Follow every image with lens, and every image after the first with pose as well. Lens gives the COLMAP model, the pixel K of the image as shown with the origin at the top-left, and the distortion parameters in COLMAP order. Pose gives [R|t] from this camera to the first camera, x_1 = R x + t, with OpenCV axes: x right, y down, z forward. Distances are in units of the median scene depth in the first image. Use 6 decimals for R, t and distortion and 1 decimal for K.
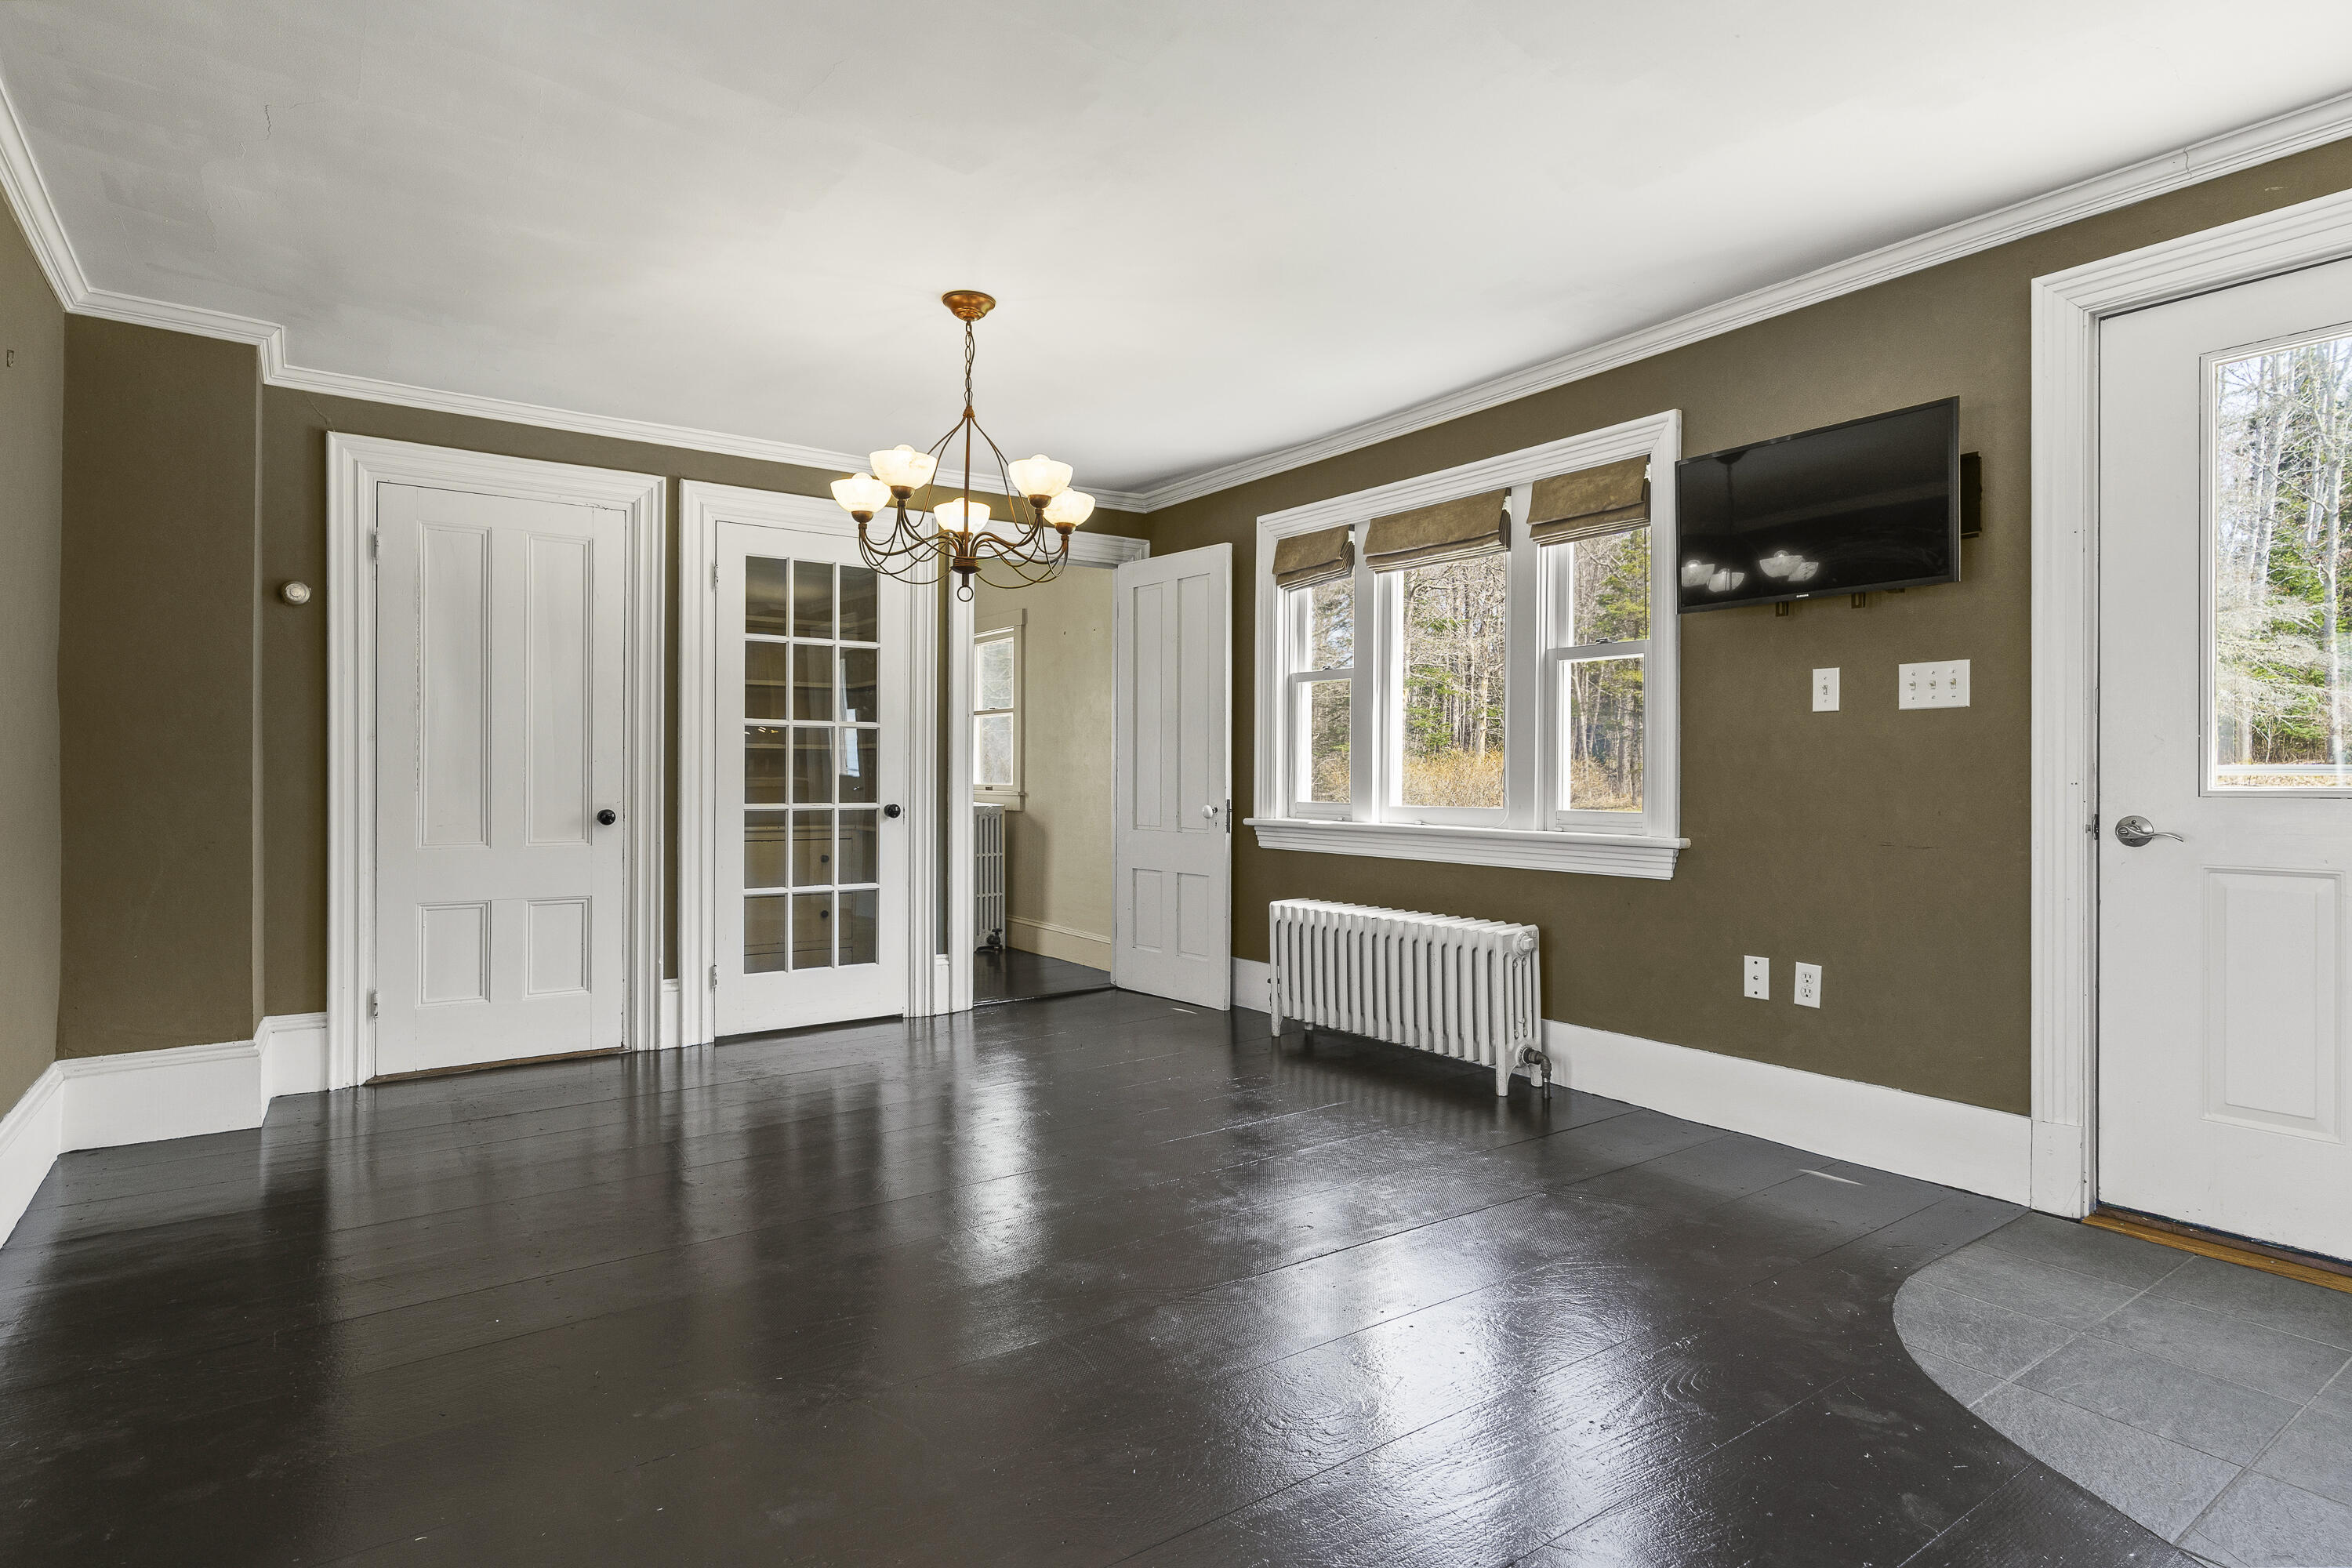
lens RADIAL K [[1234.3, 0, 1184.9], [0, 1234.3, 774.2], [0, 0, 1]] dist [-0.001185, 0.000127]
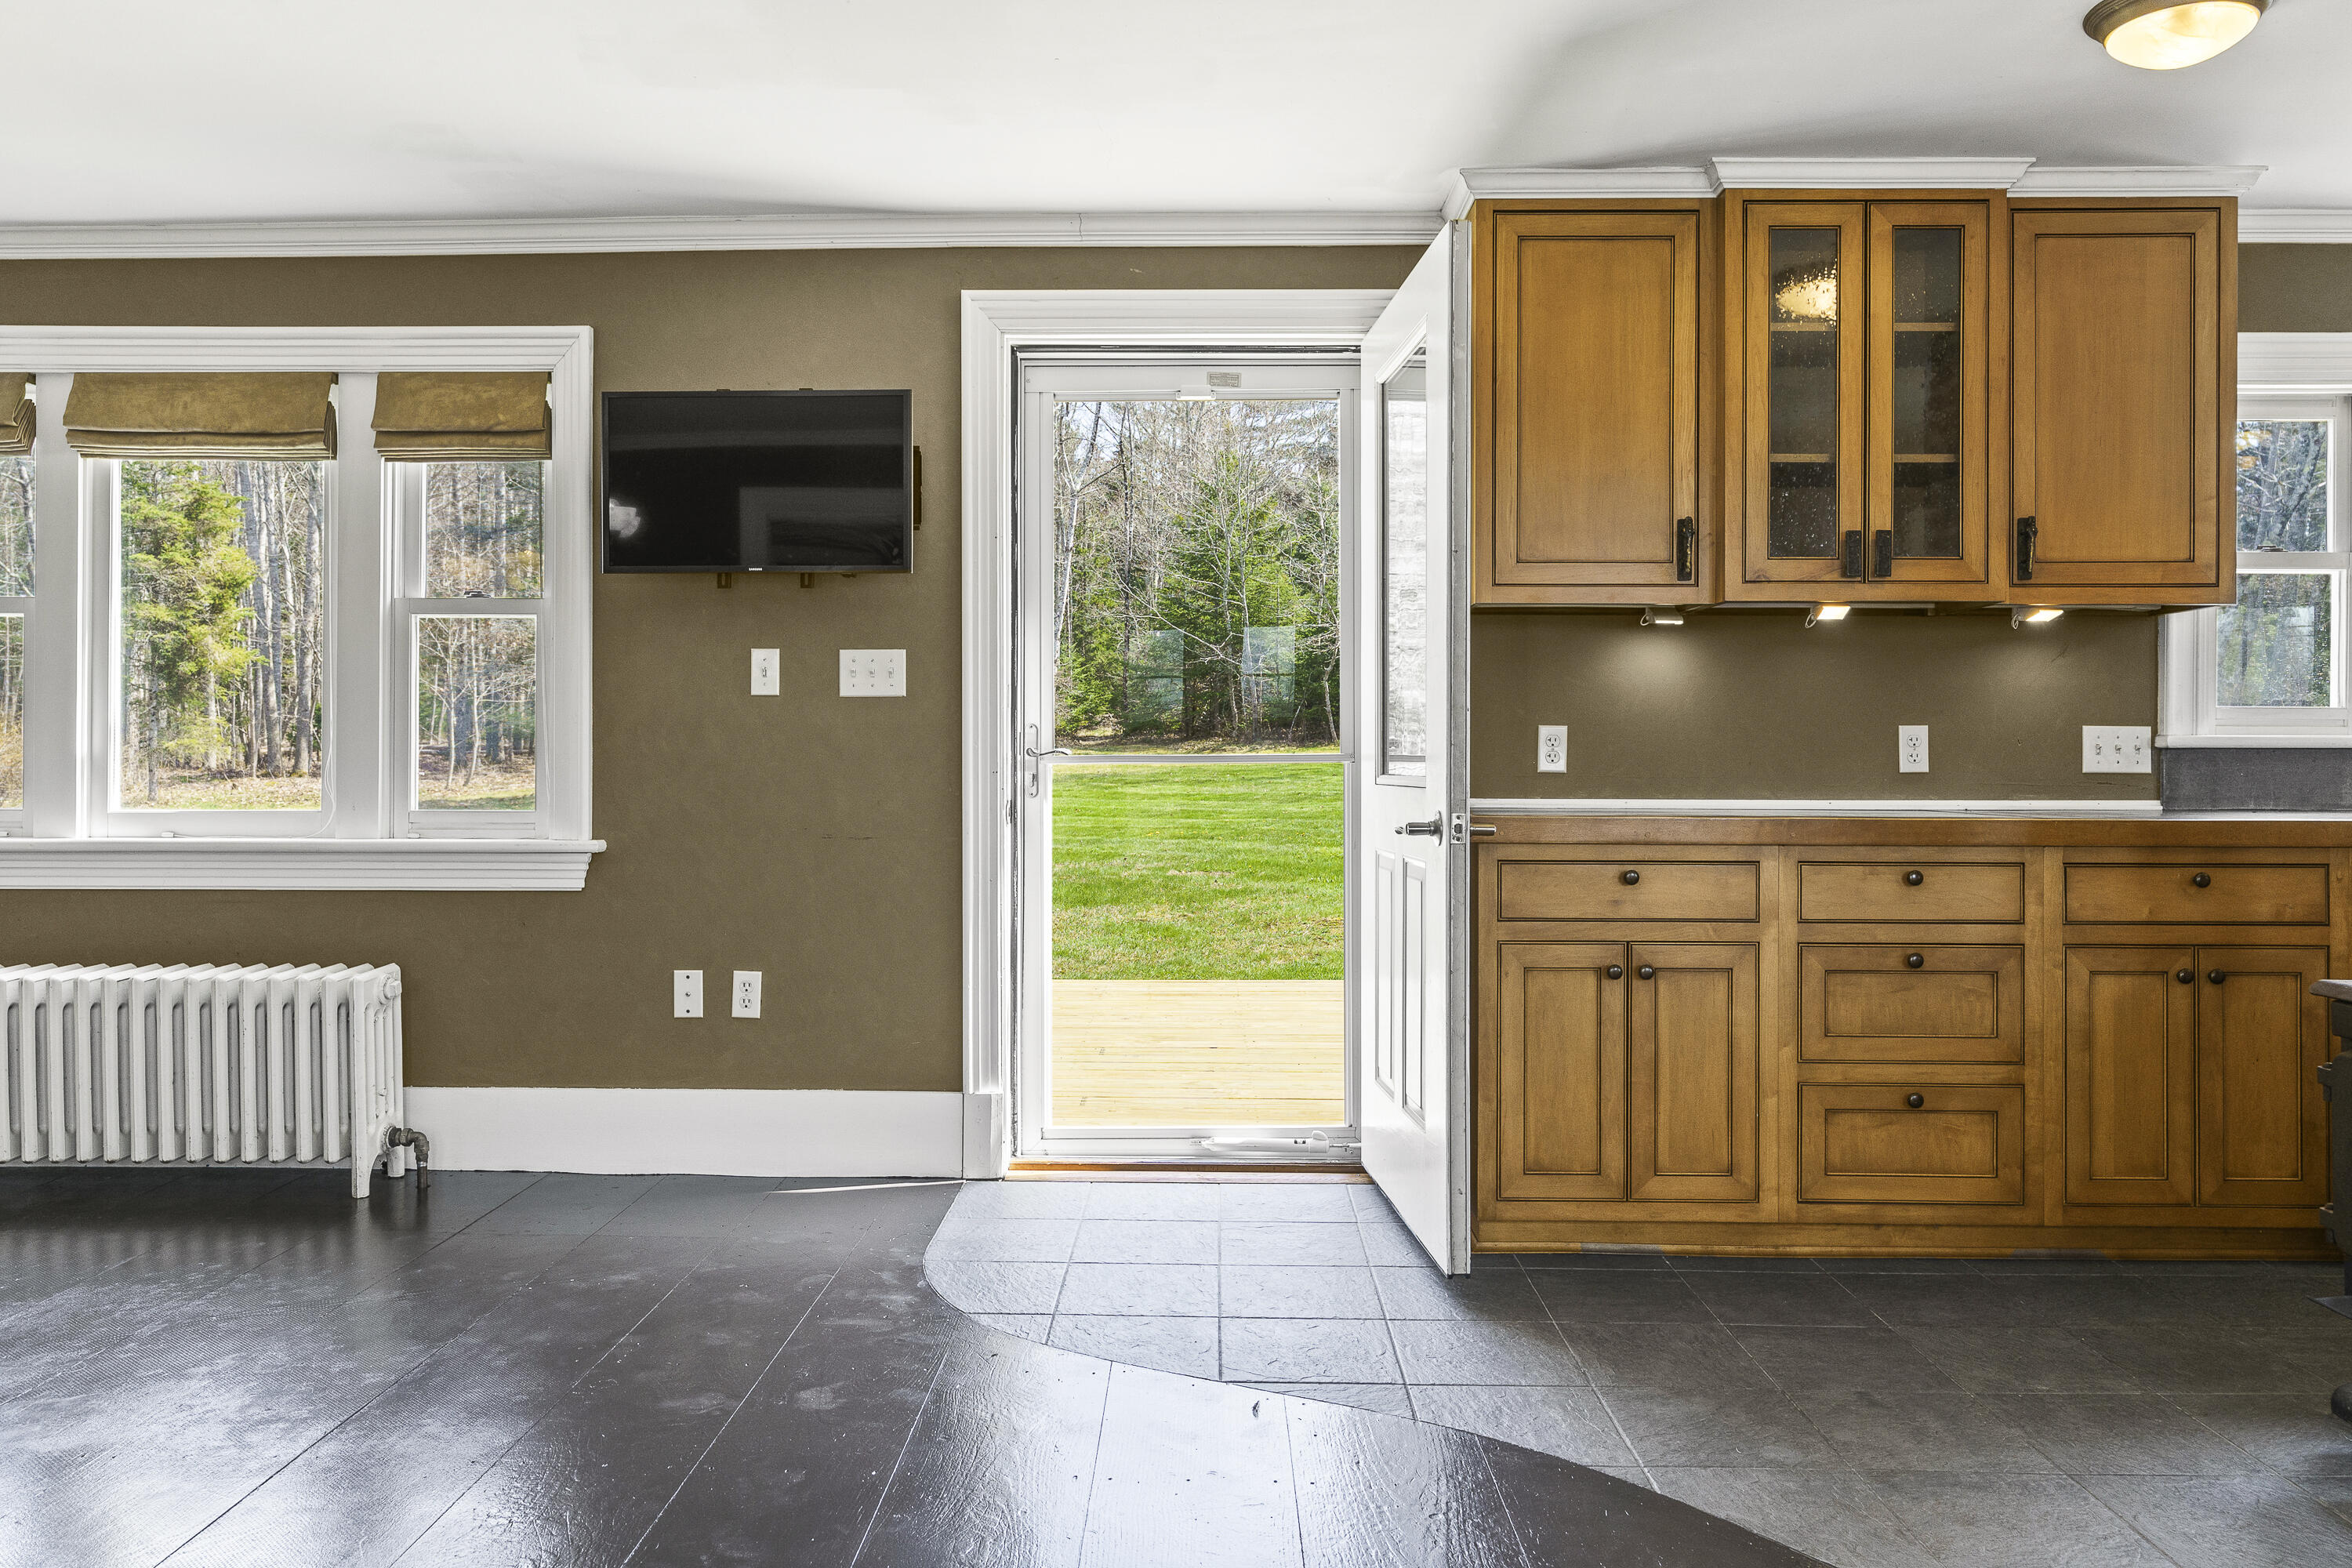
lens RADIAL K [[1647.7, 0, 1173.1], [0, 1647.7, 759.4], [0, 0, 1]] dist [0.006224, 0.002575]
pose [[0.600833, -0.002553, 0.799371, -0.225885], [0.000171, 0.999995, 0.003064, -0.005499], [-0.799375, -0.001704, 0.600830, 0.012002]]
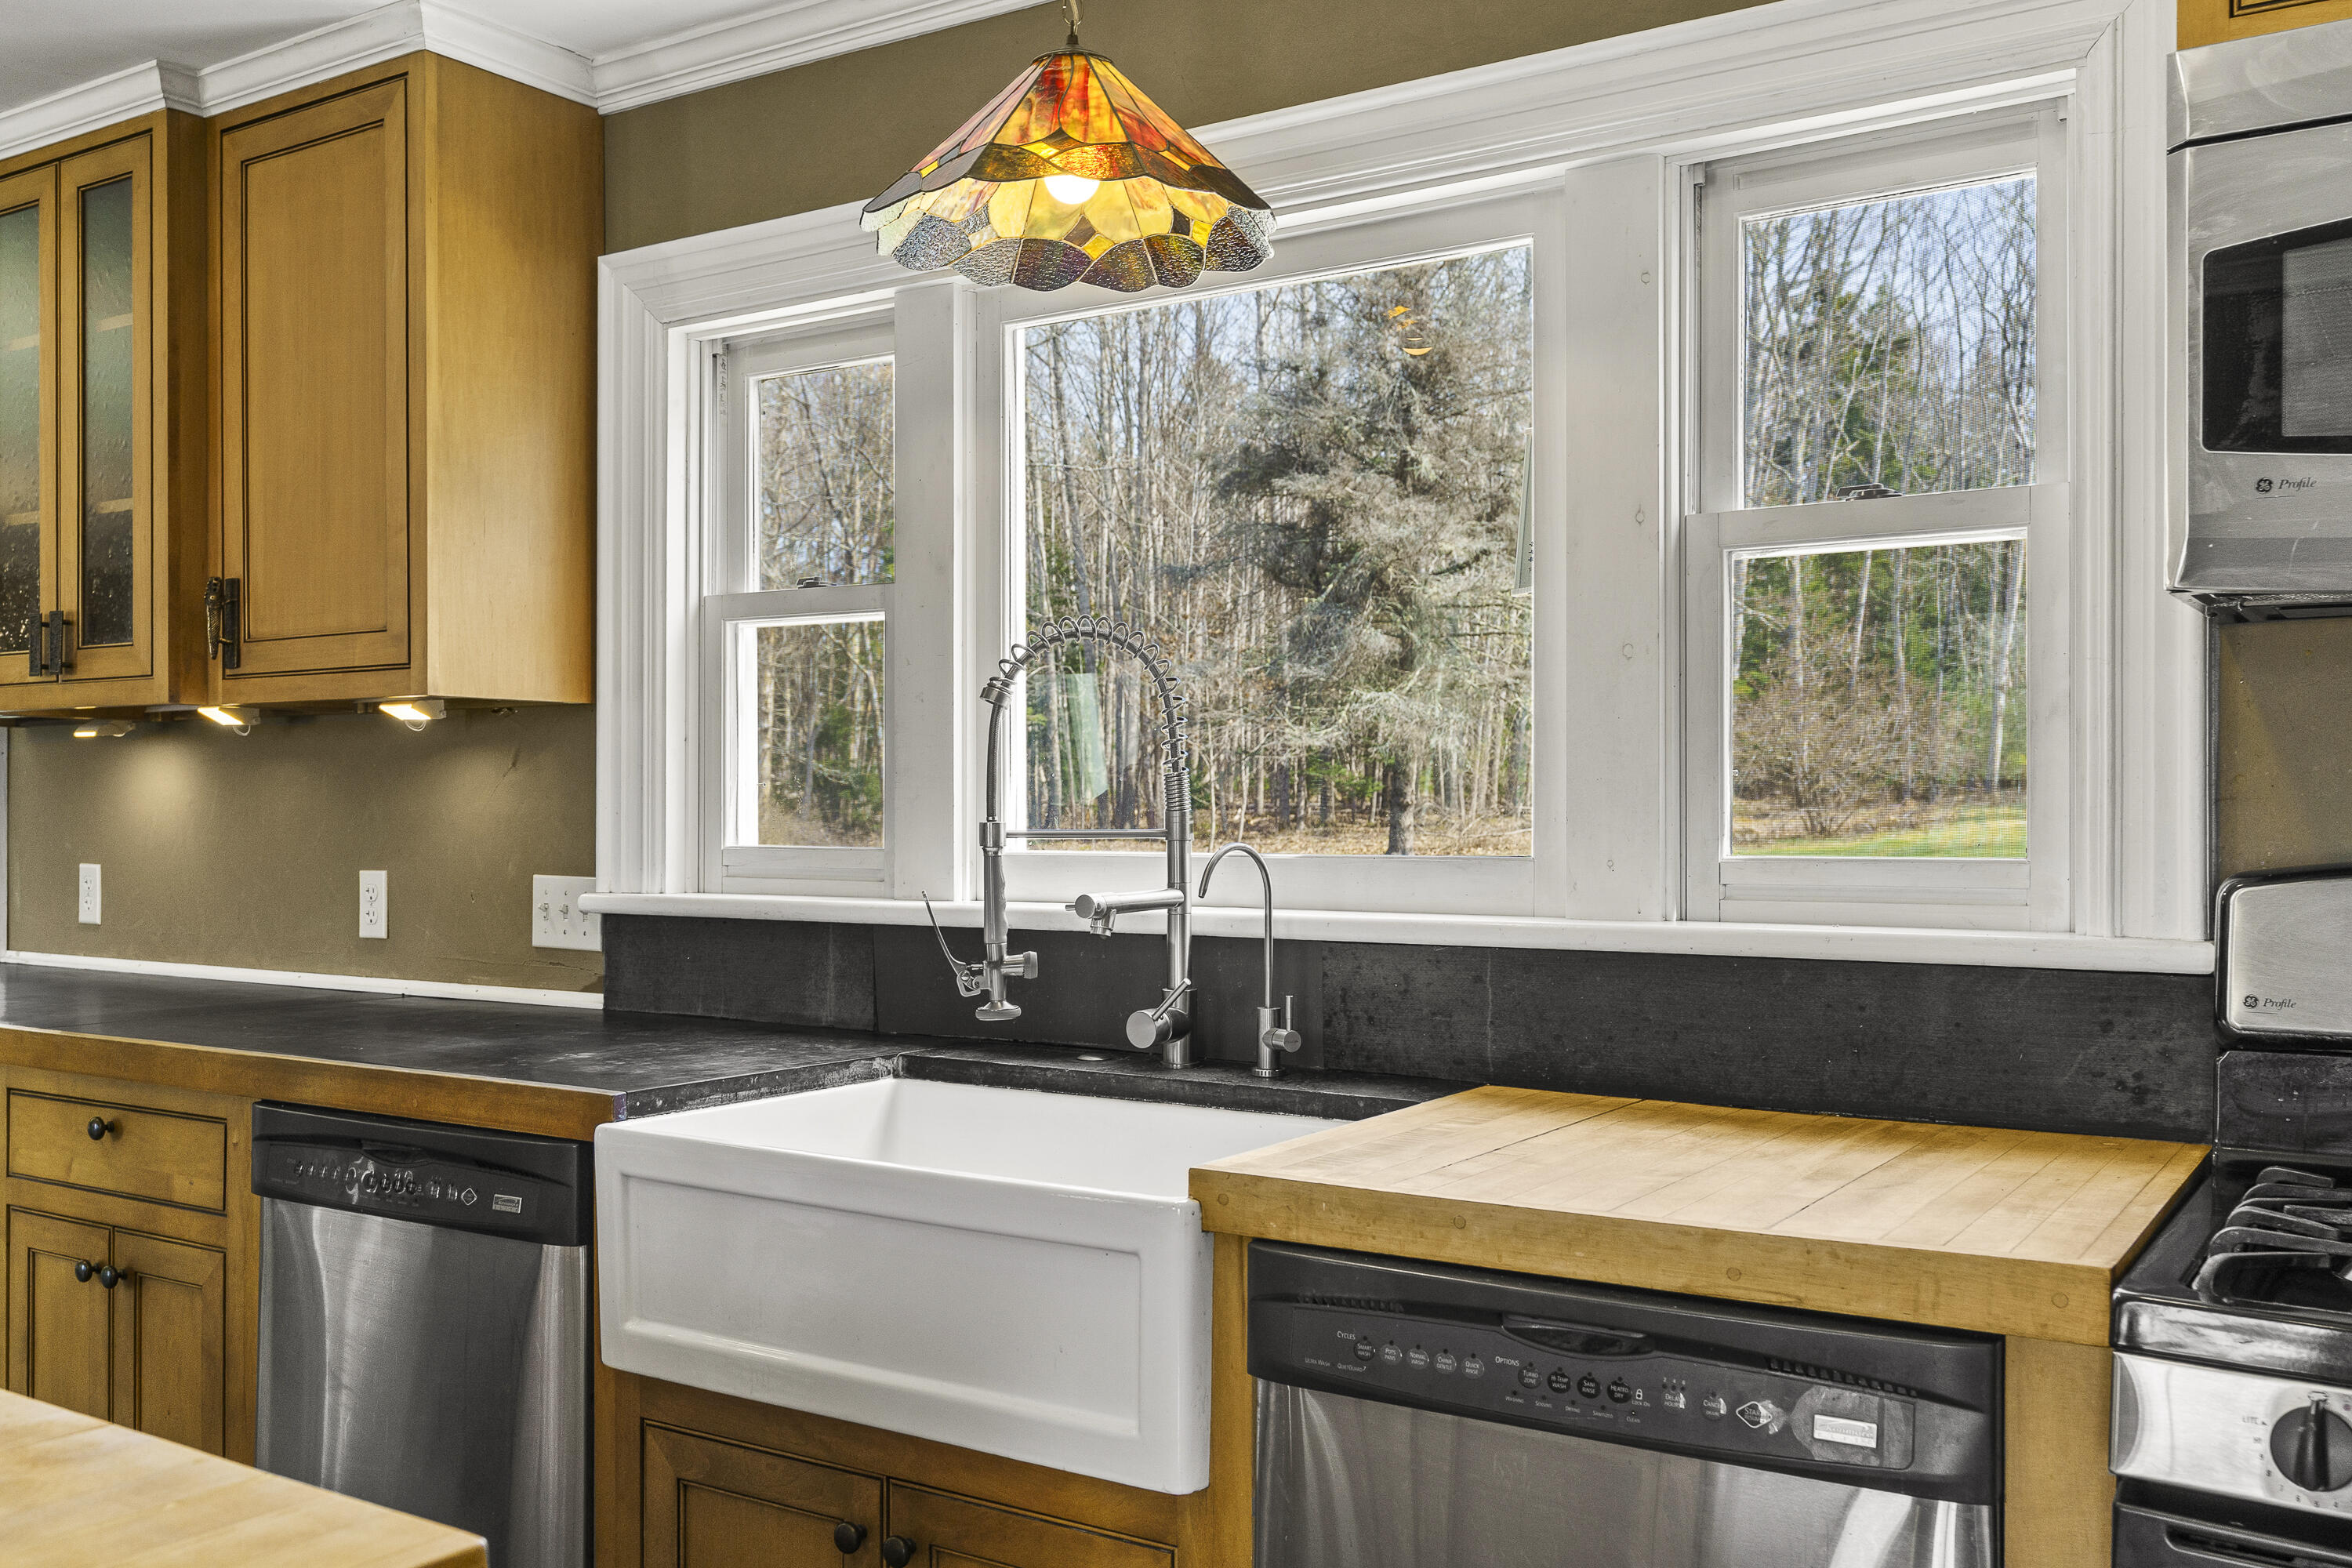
lens RADIAL K [[2042.9, 0, 1171.0], [0, 2042.9, 810.0], [0, 0, 1]] dist [0.009642, 0.001709]
pose [[0.935521, -0.003498, 0.353254, 0.822742], [0.003740, 0.999993, -0.000003, -0.045988], [-0.353251, 0.001324, 0.935528, -0.653279]]
